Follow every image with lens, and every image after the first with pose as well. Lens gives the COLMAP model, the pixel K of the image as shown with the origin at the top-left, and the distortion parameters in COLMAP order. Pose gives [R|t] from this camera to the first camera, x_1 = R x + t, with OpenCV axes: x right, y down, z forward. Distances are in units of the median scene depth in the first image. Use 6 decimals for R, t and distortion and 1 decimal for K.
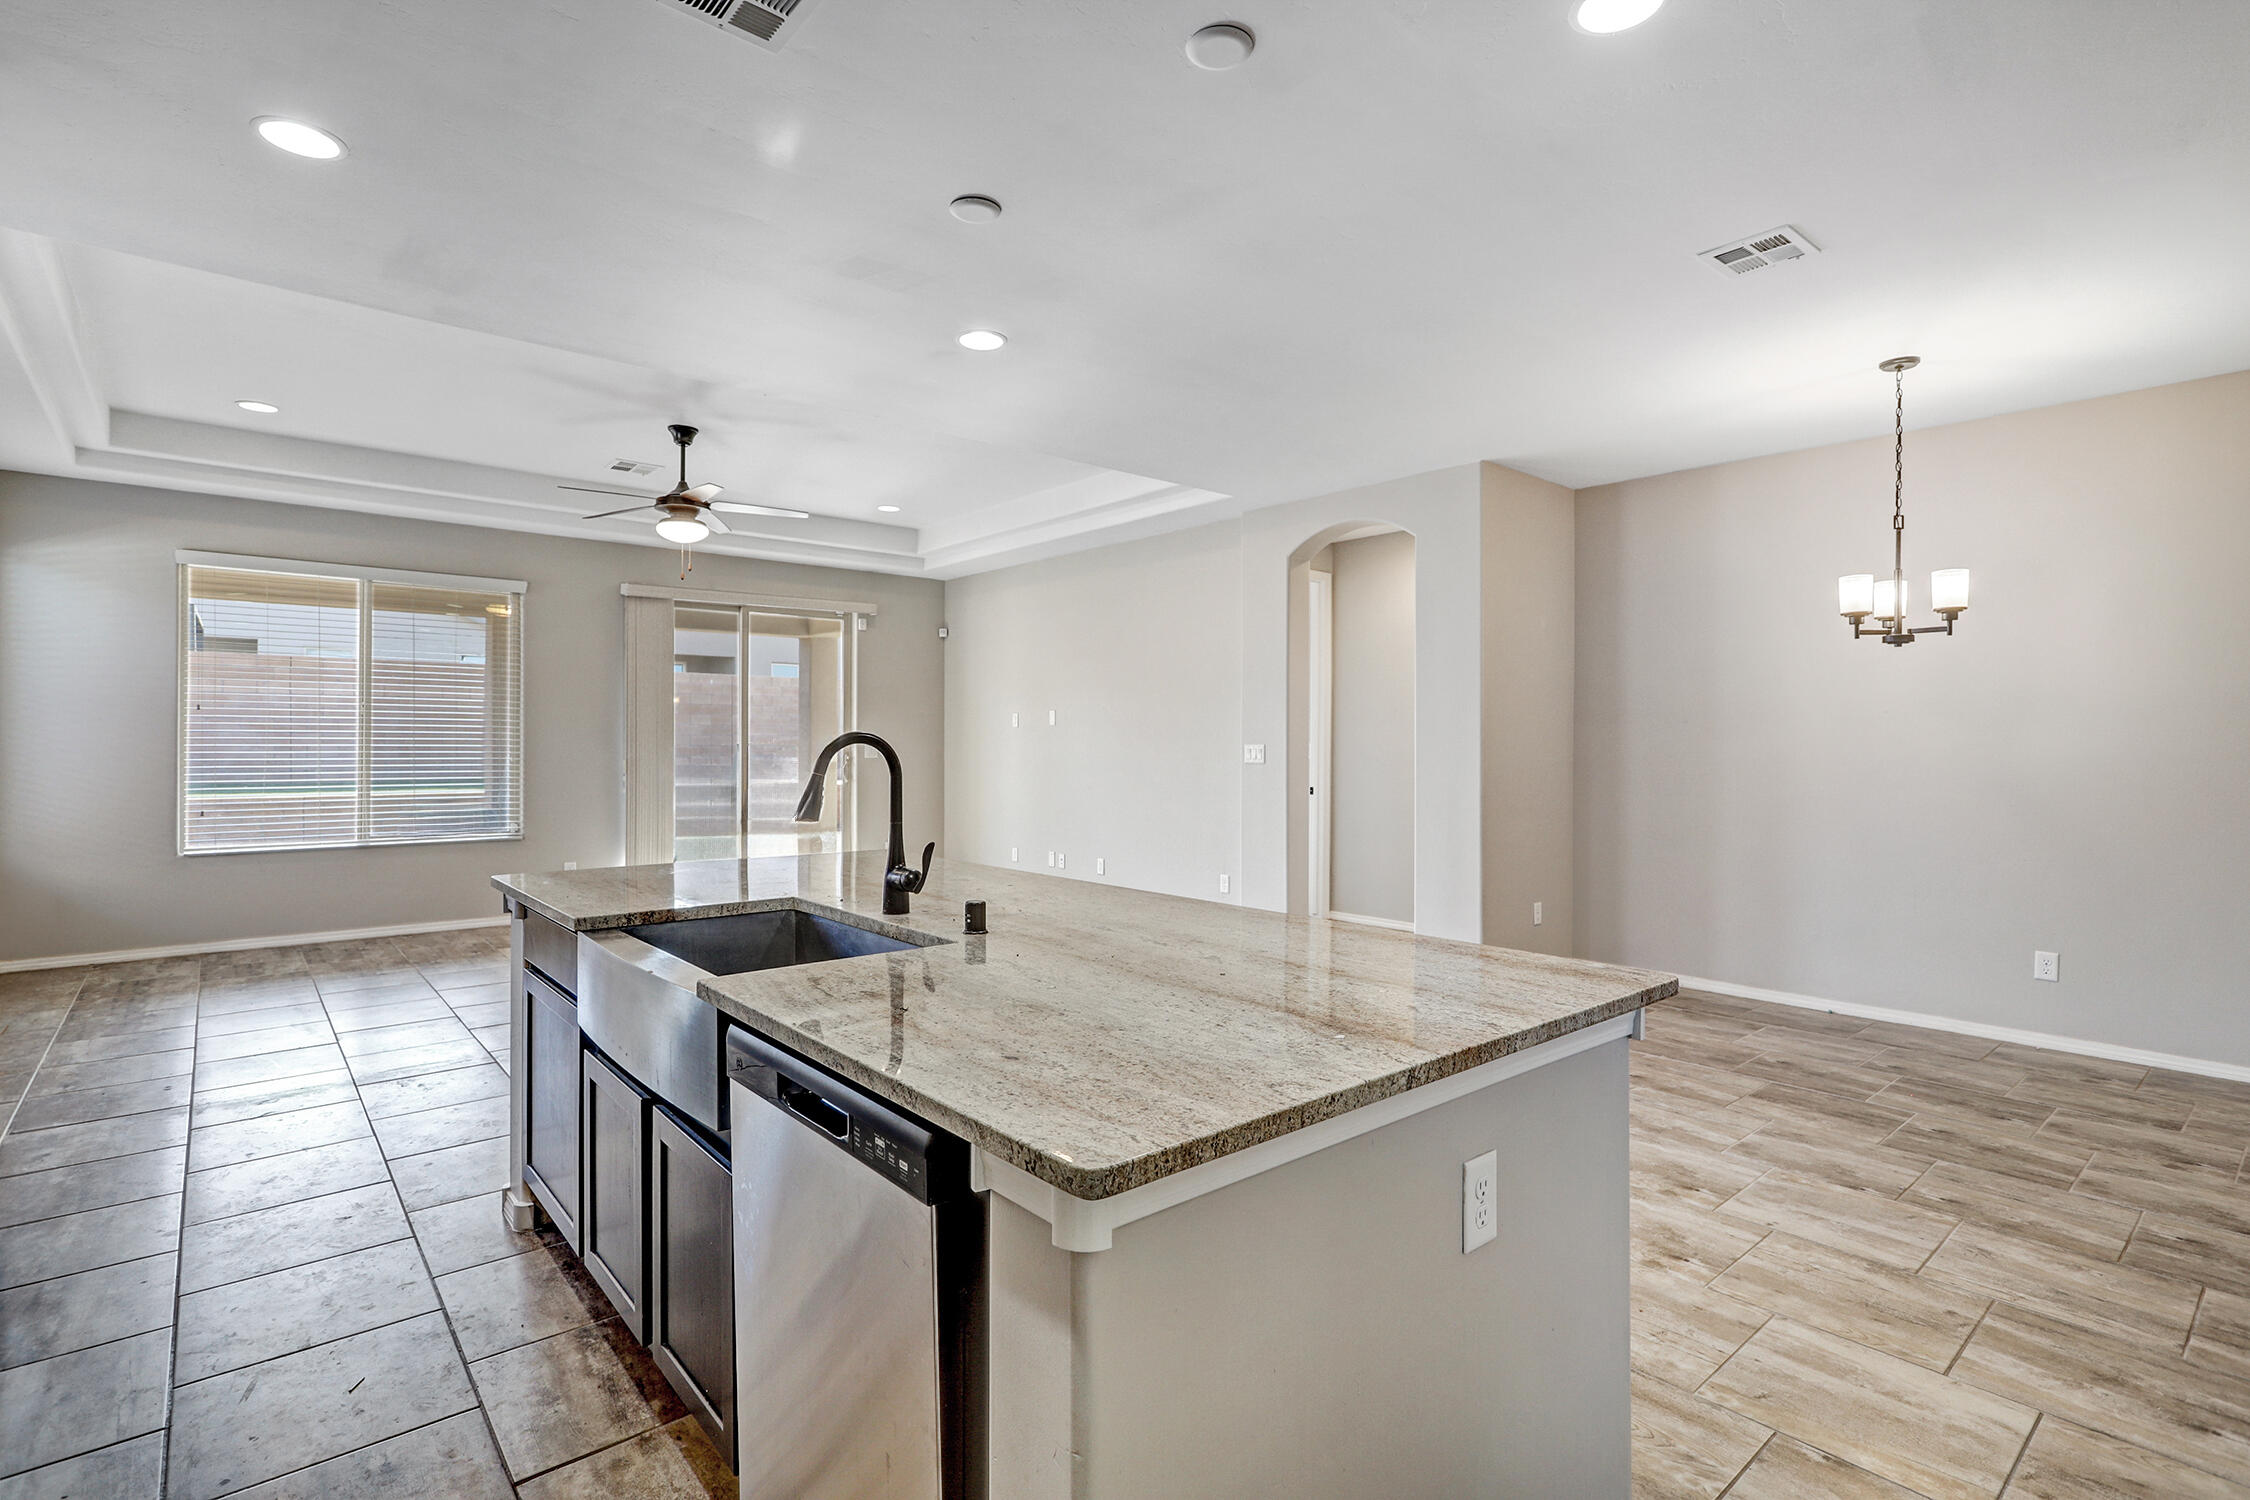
lens RADIAL K [[1060.2, 0, 1144.7], [0, 1060.2, 739.0], [0, 0, 1]] dist [-0.018836, 0.003814]
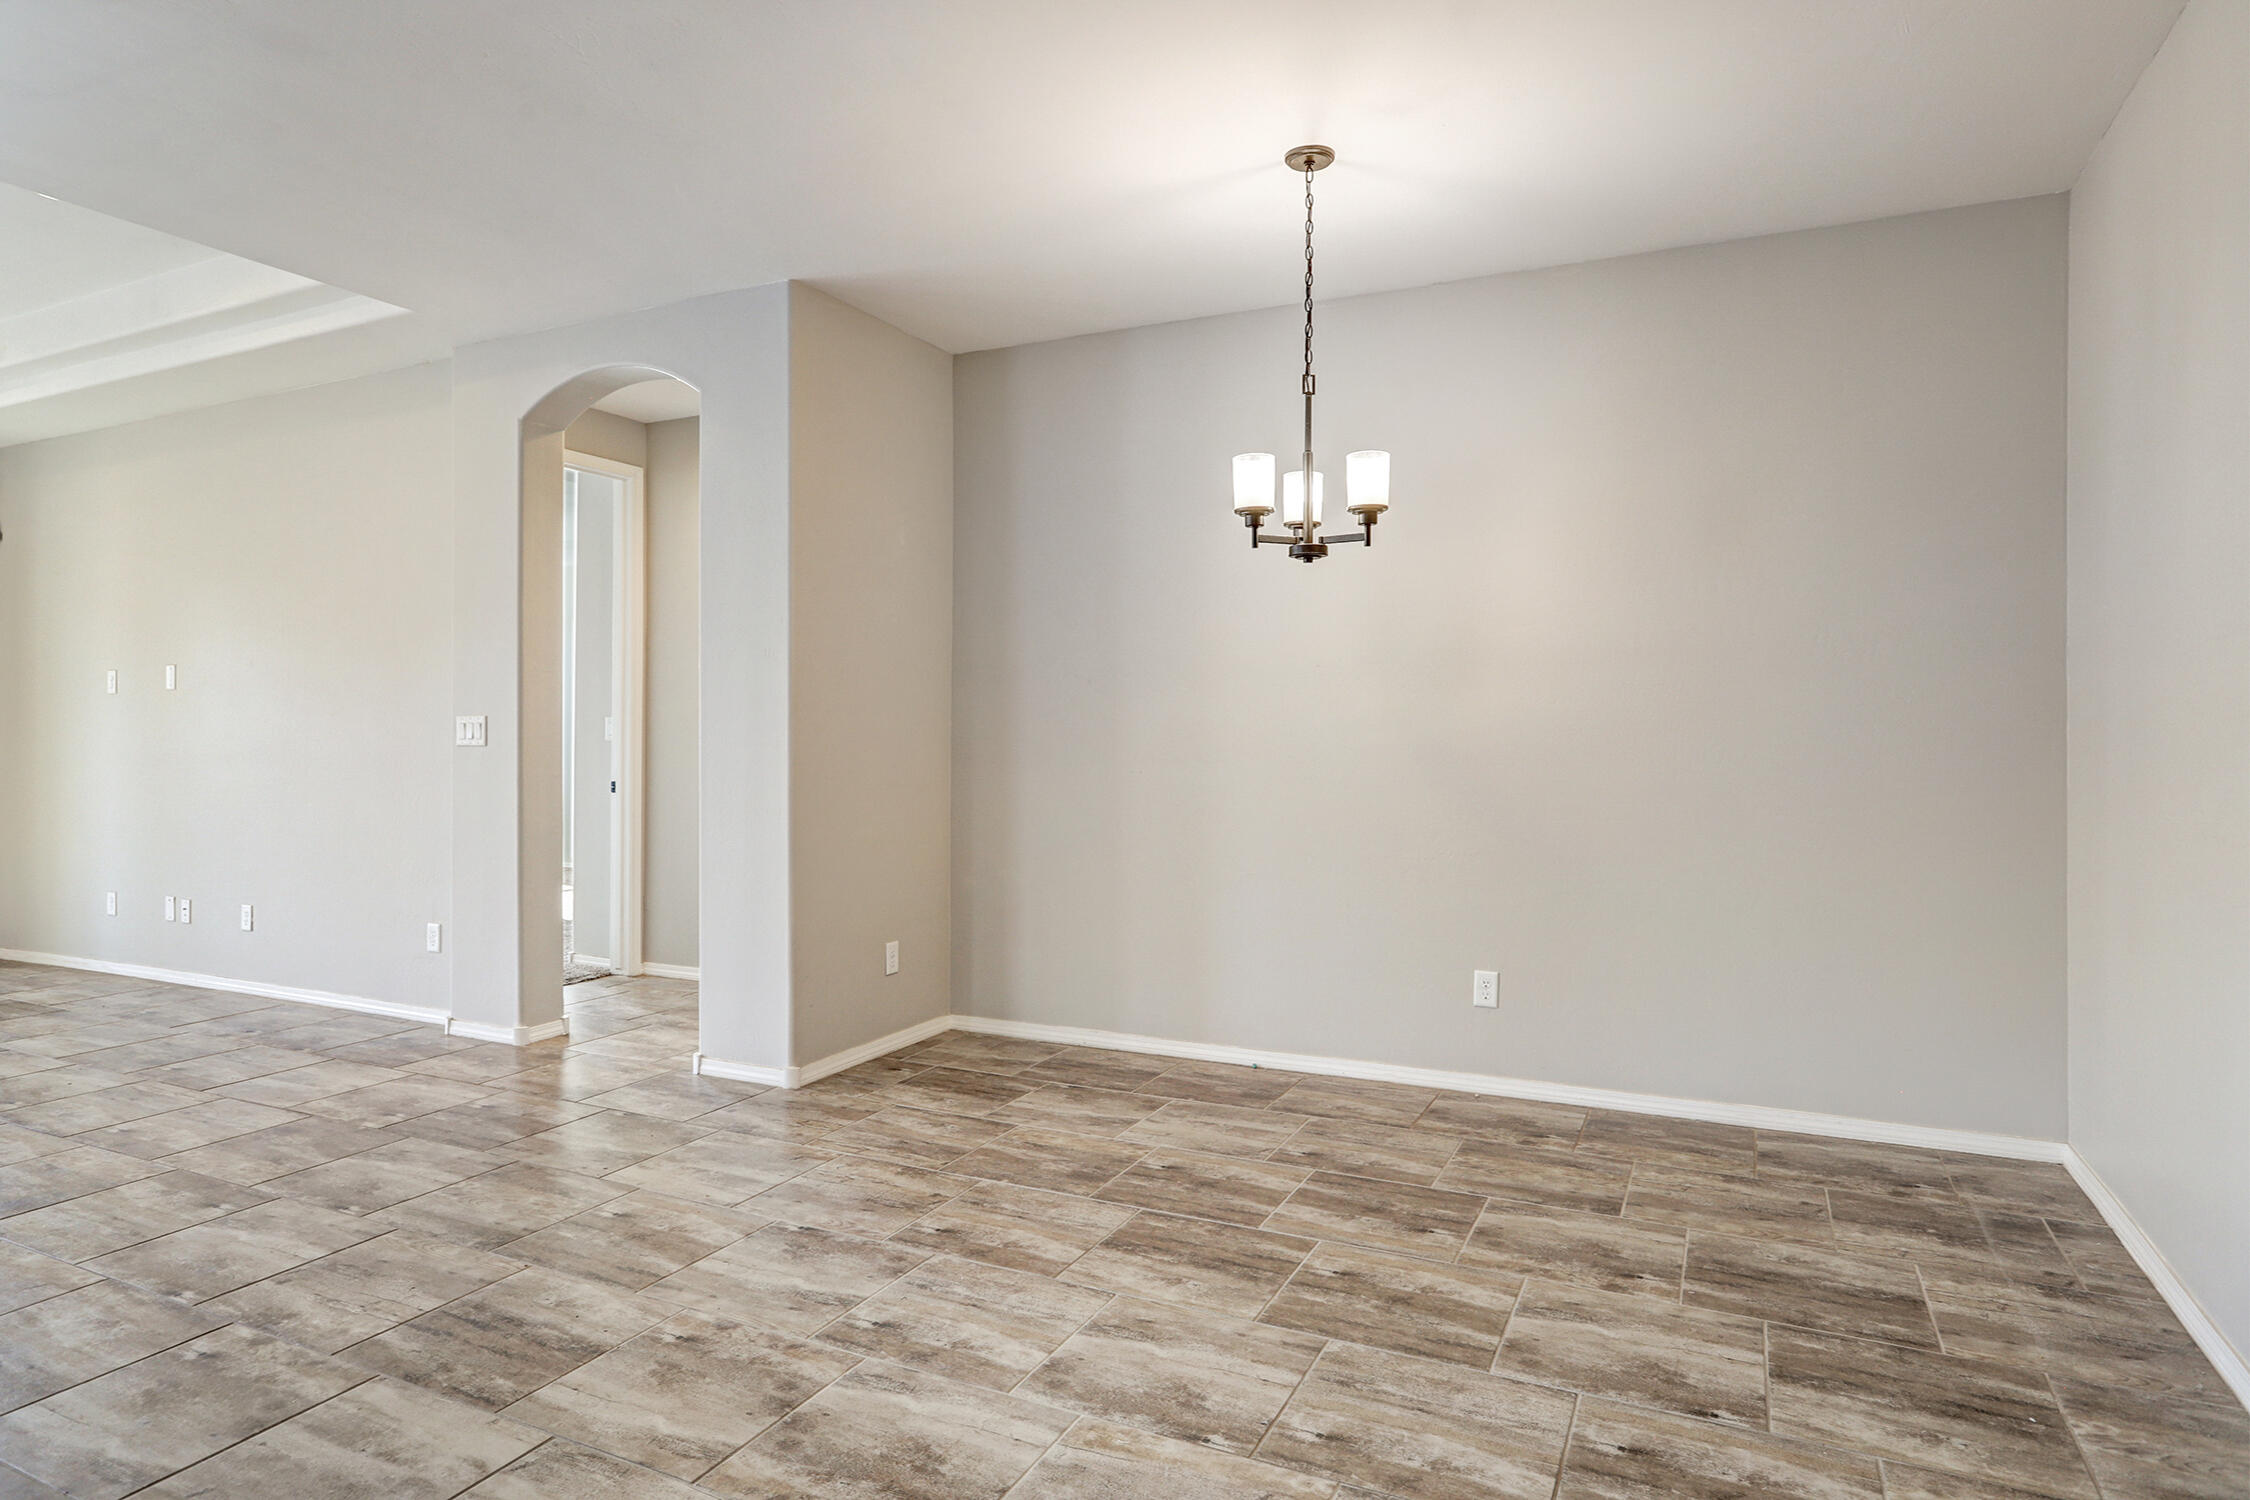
lens RADIAL K [[1256.2, 0, 1102.0], [0, 1256.2, 751.2], [0, 0, 1]] dist [-0.041477, 0.001058]
pose [[0.923186, -0.013367, 0.384120, 0.271940], [0.004909, 0.999724, 0.022991, 0.017564], [-0.384321, -0.019340, 0.922997, 0.284746]]
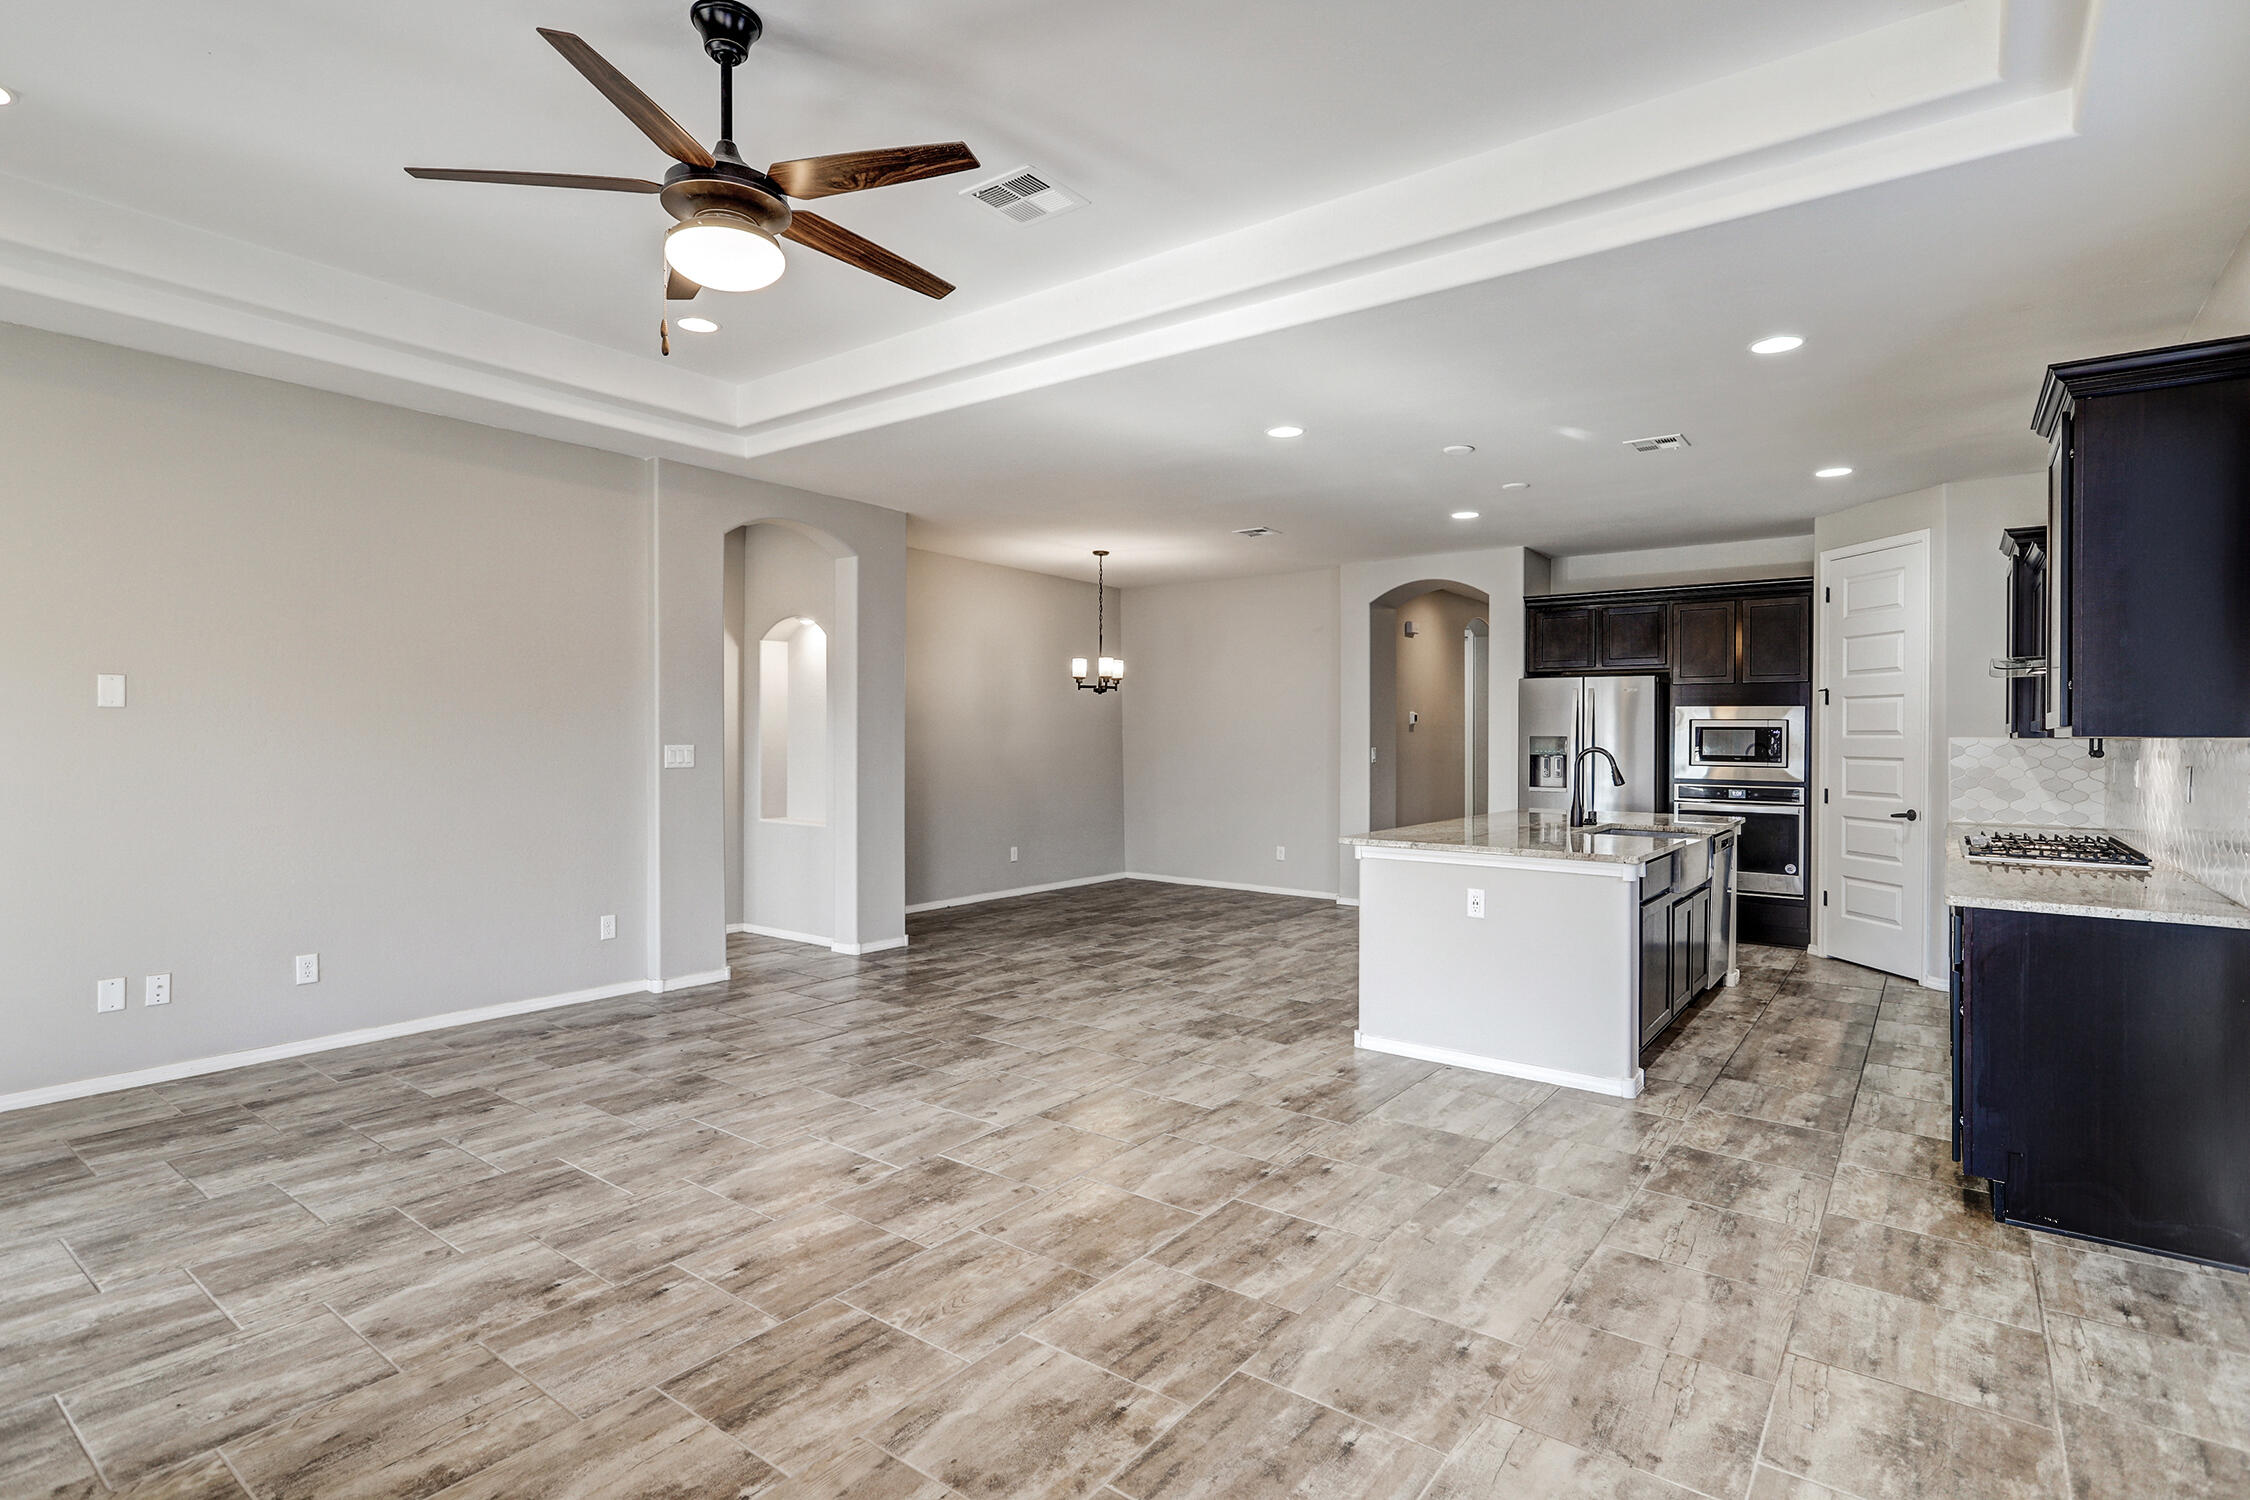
lens RADIAL K [[1108.7, 0, 1117.1], [0, 1108.7, 738.9], [0, 0, 1]] dist [-0.004377, 0.002029]
pose [[-0.199449, -0.005032, 0.979895, -1.329119], [-0.011084, 0.999934, 0.002879, -0.009500], [-0.979846, -0.010287, -0.199491, 1.371610]]
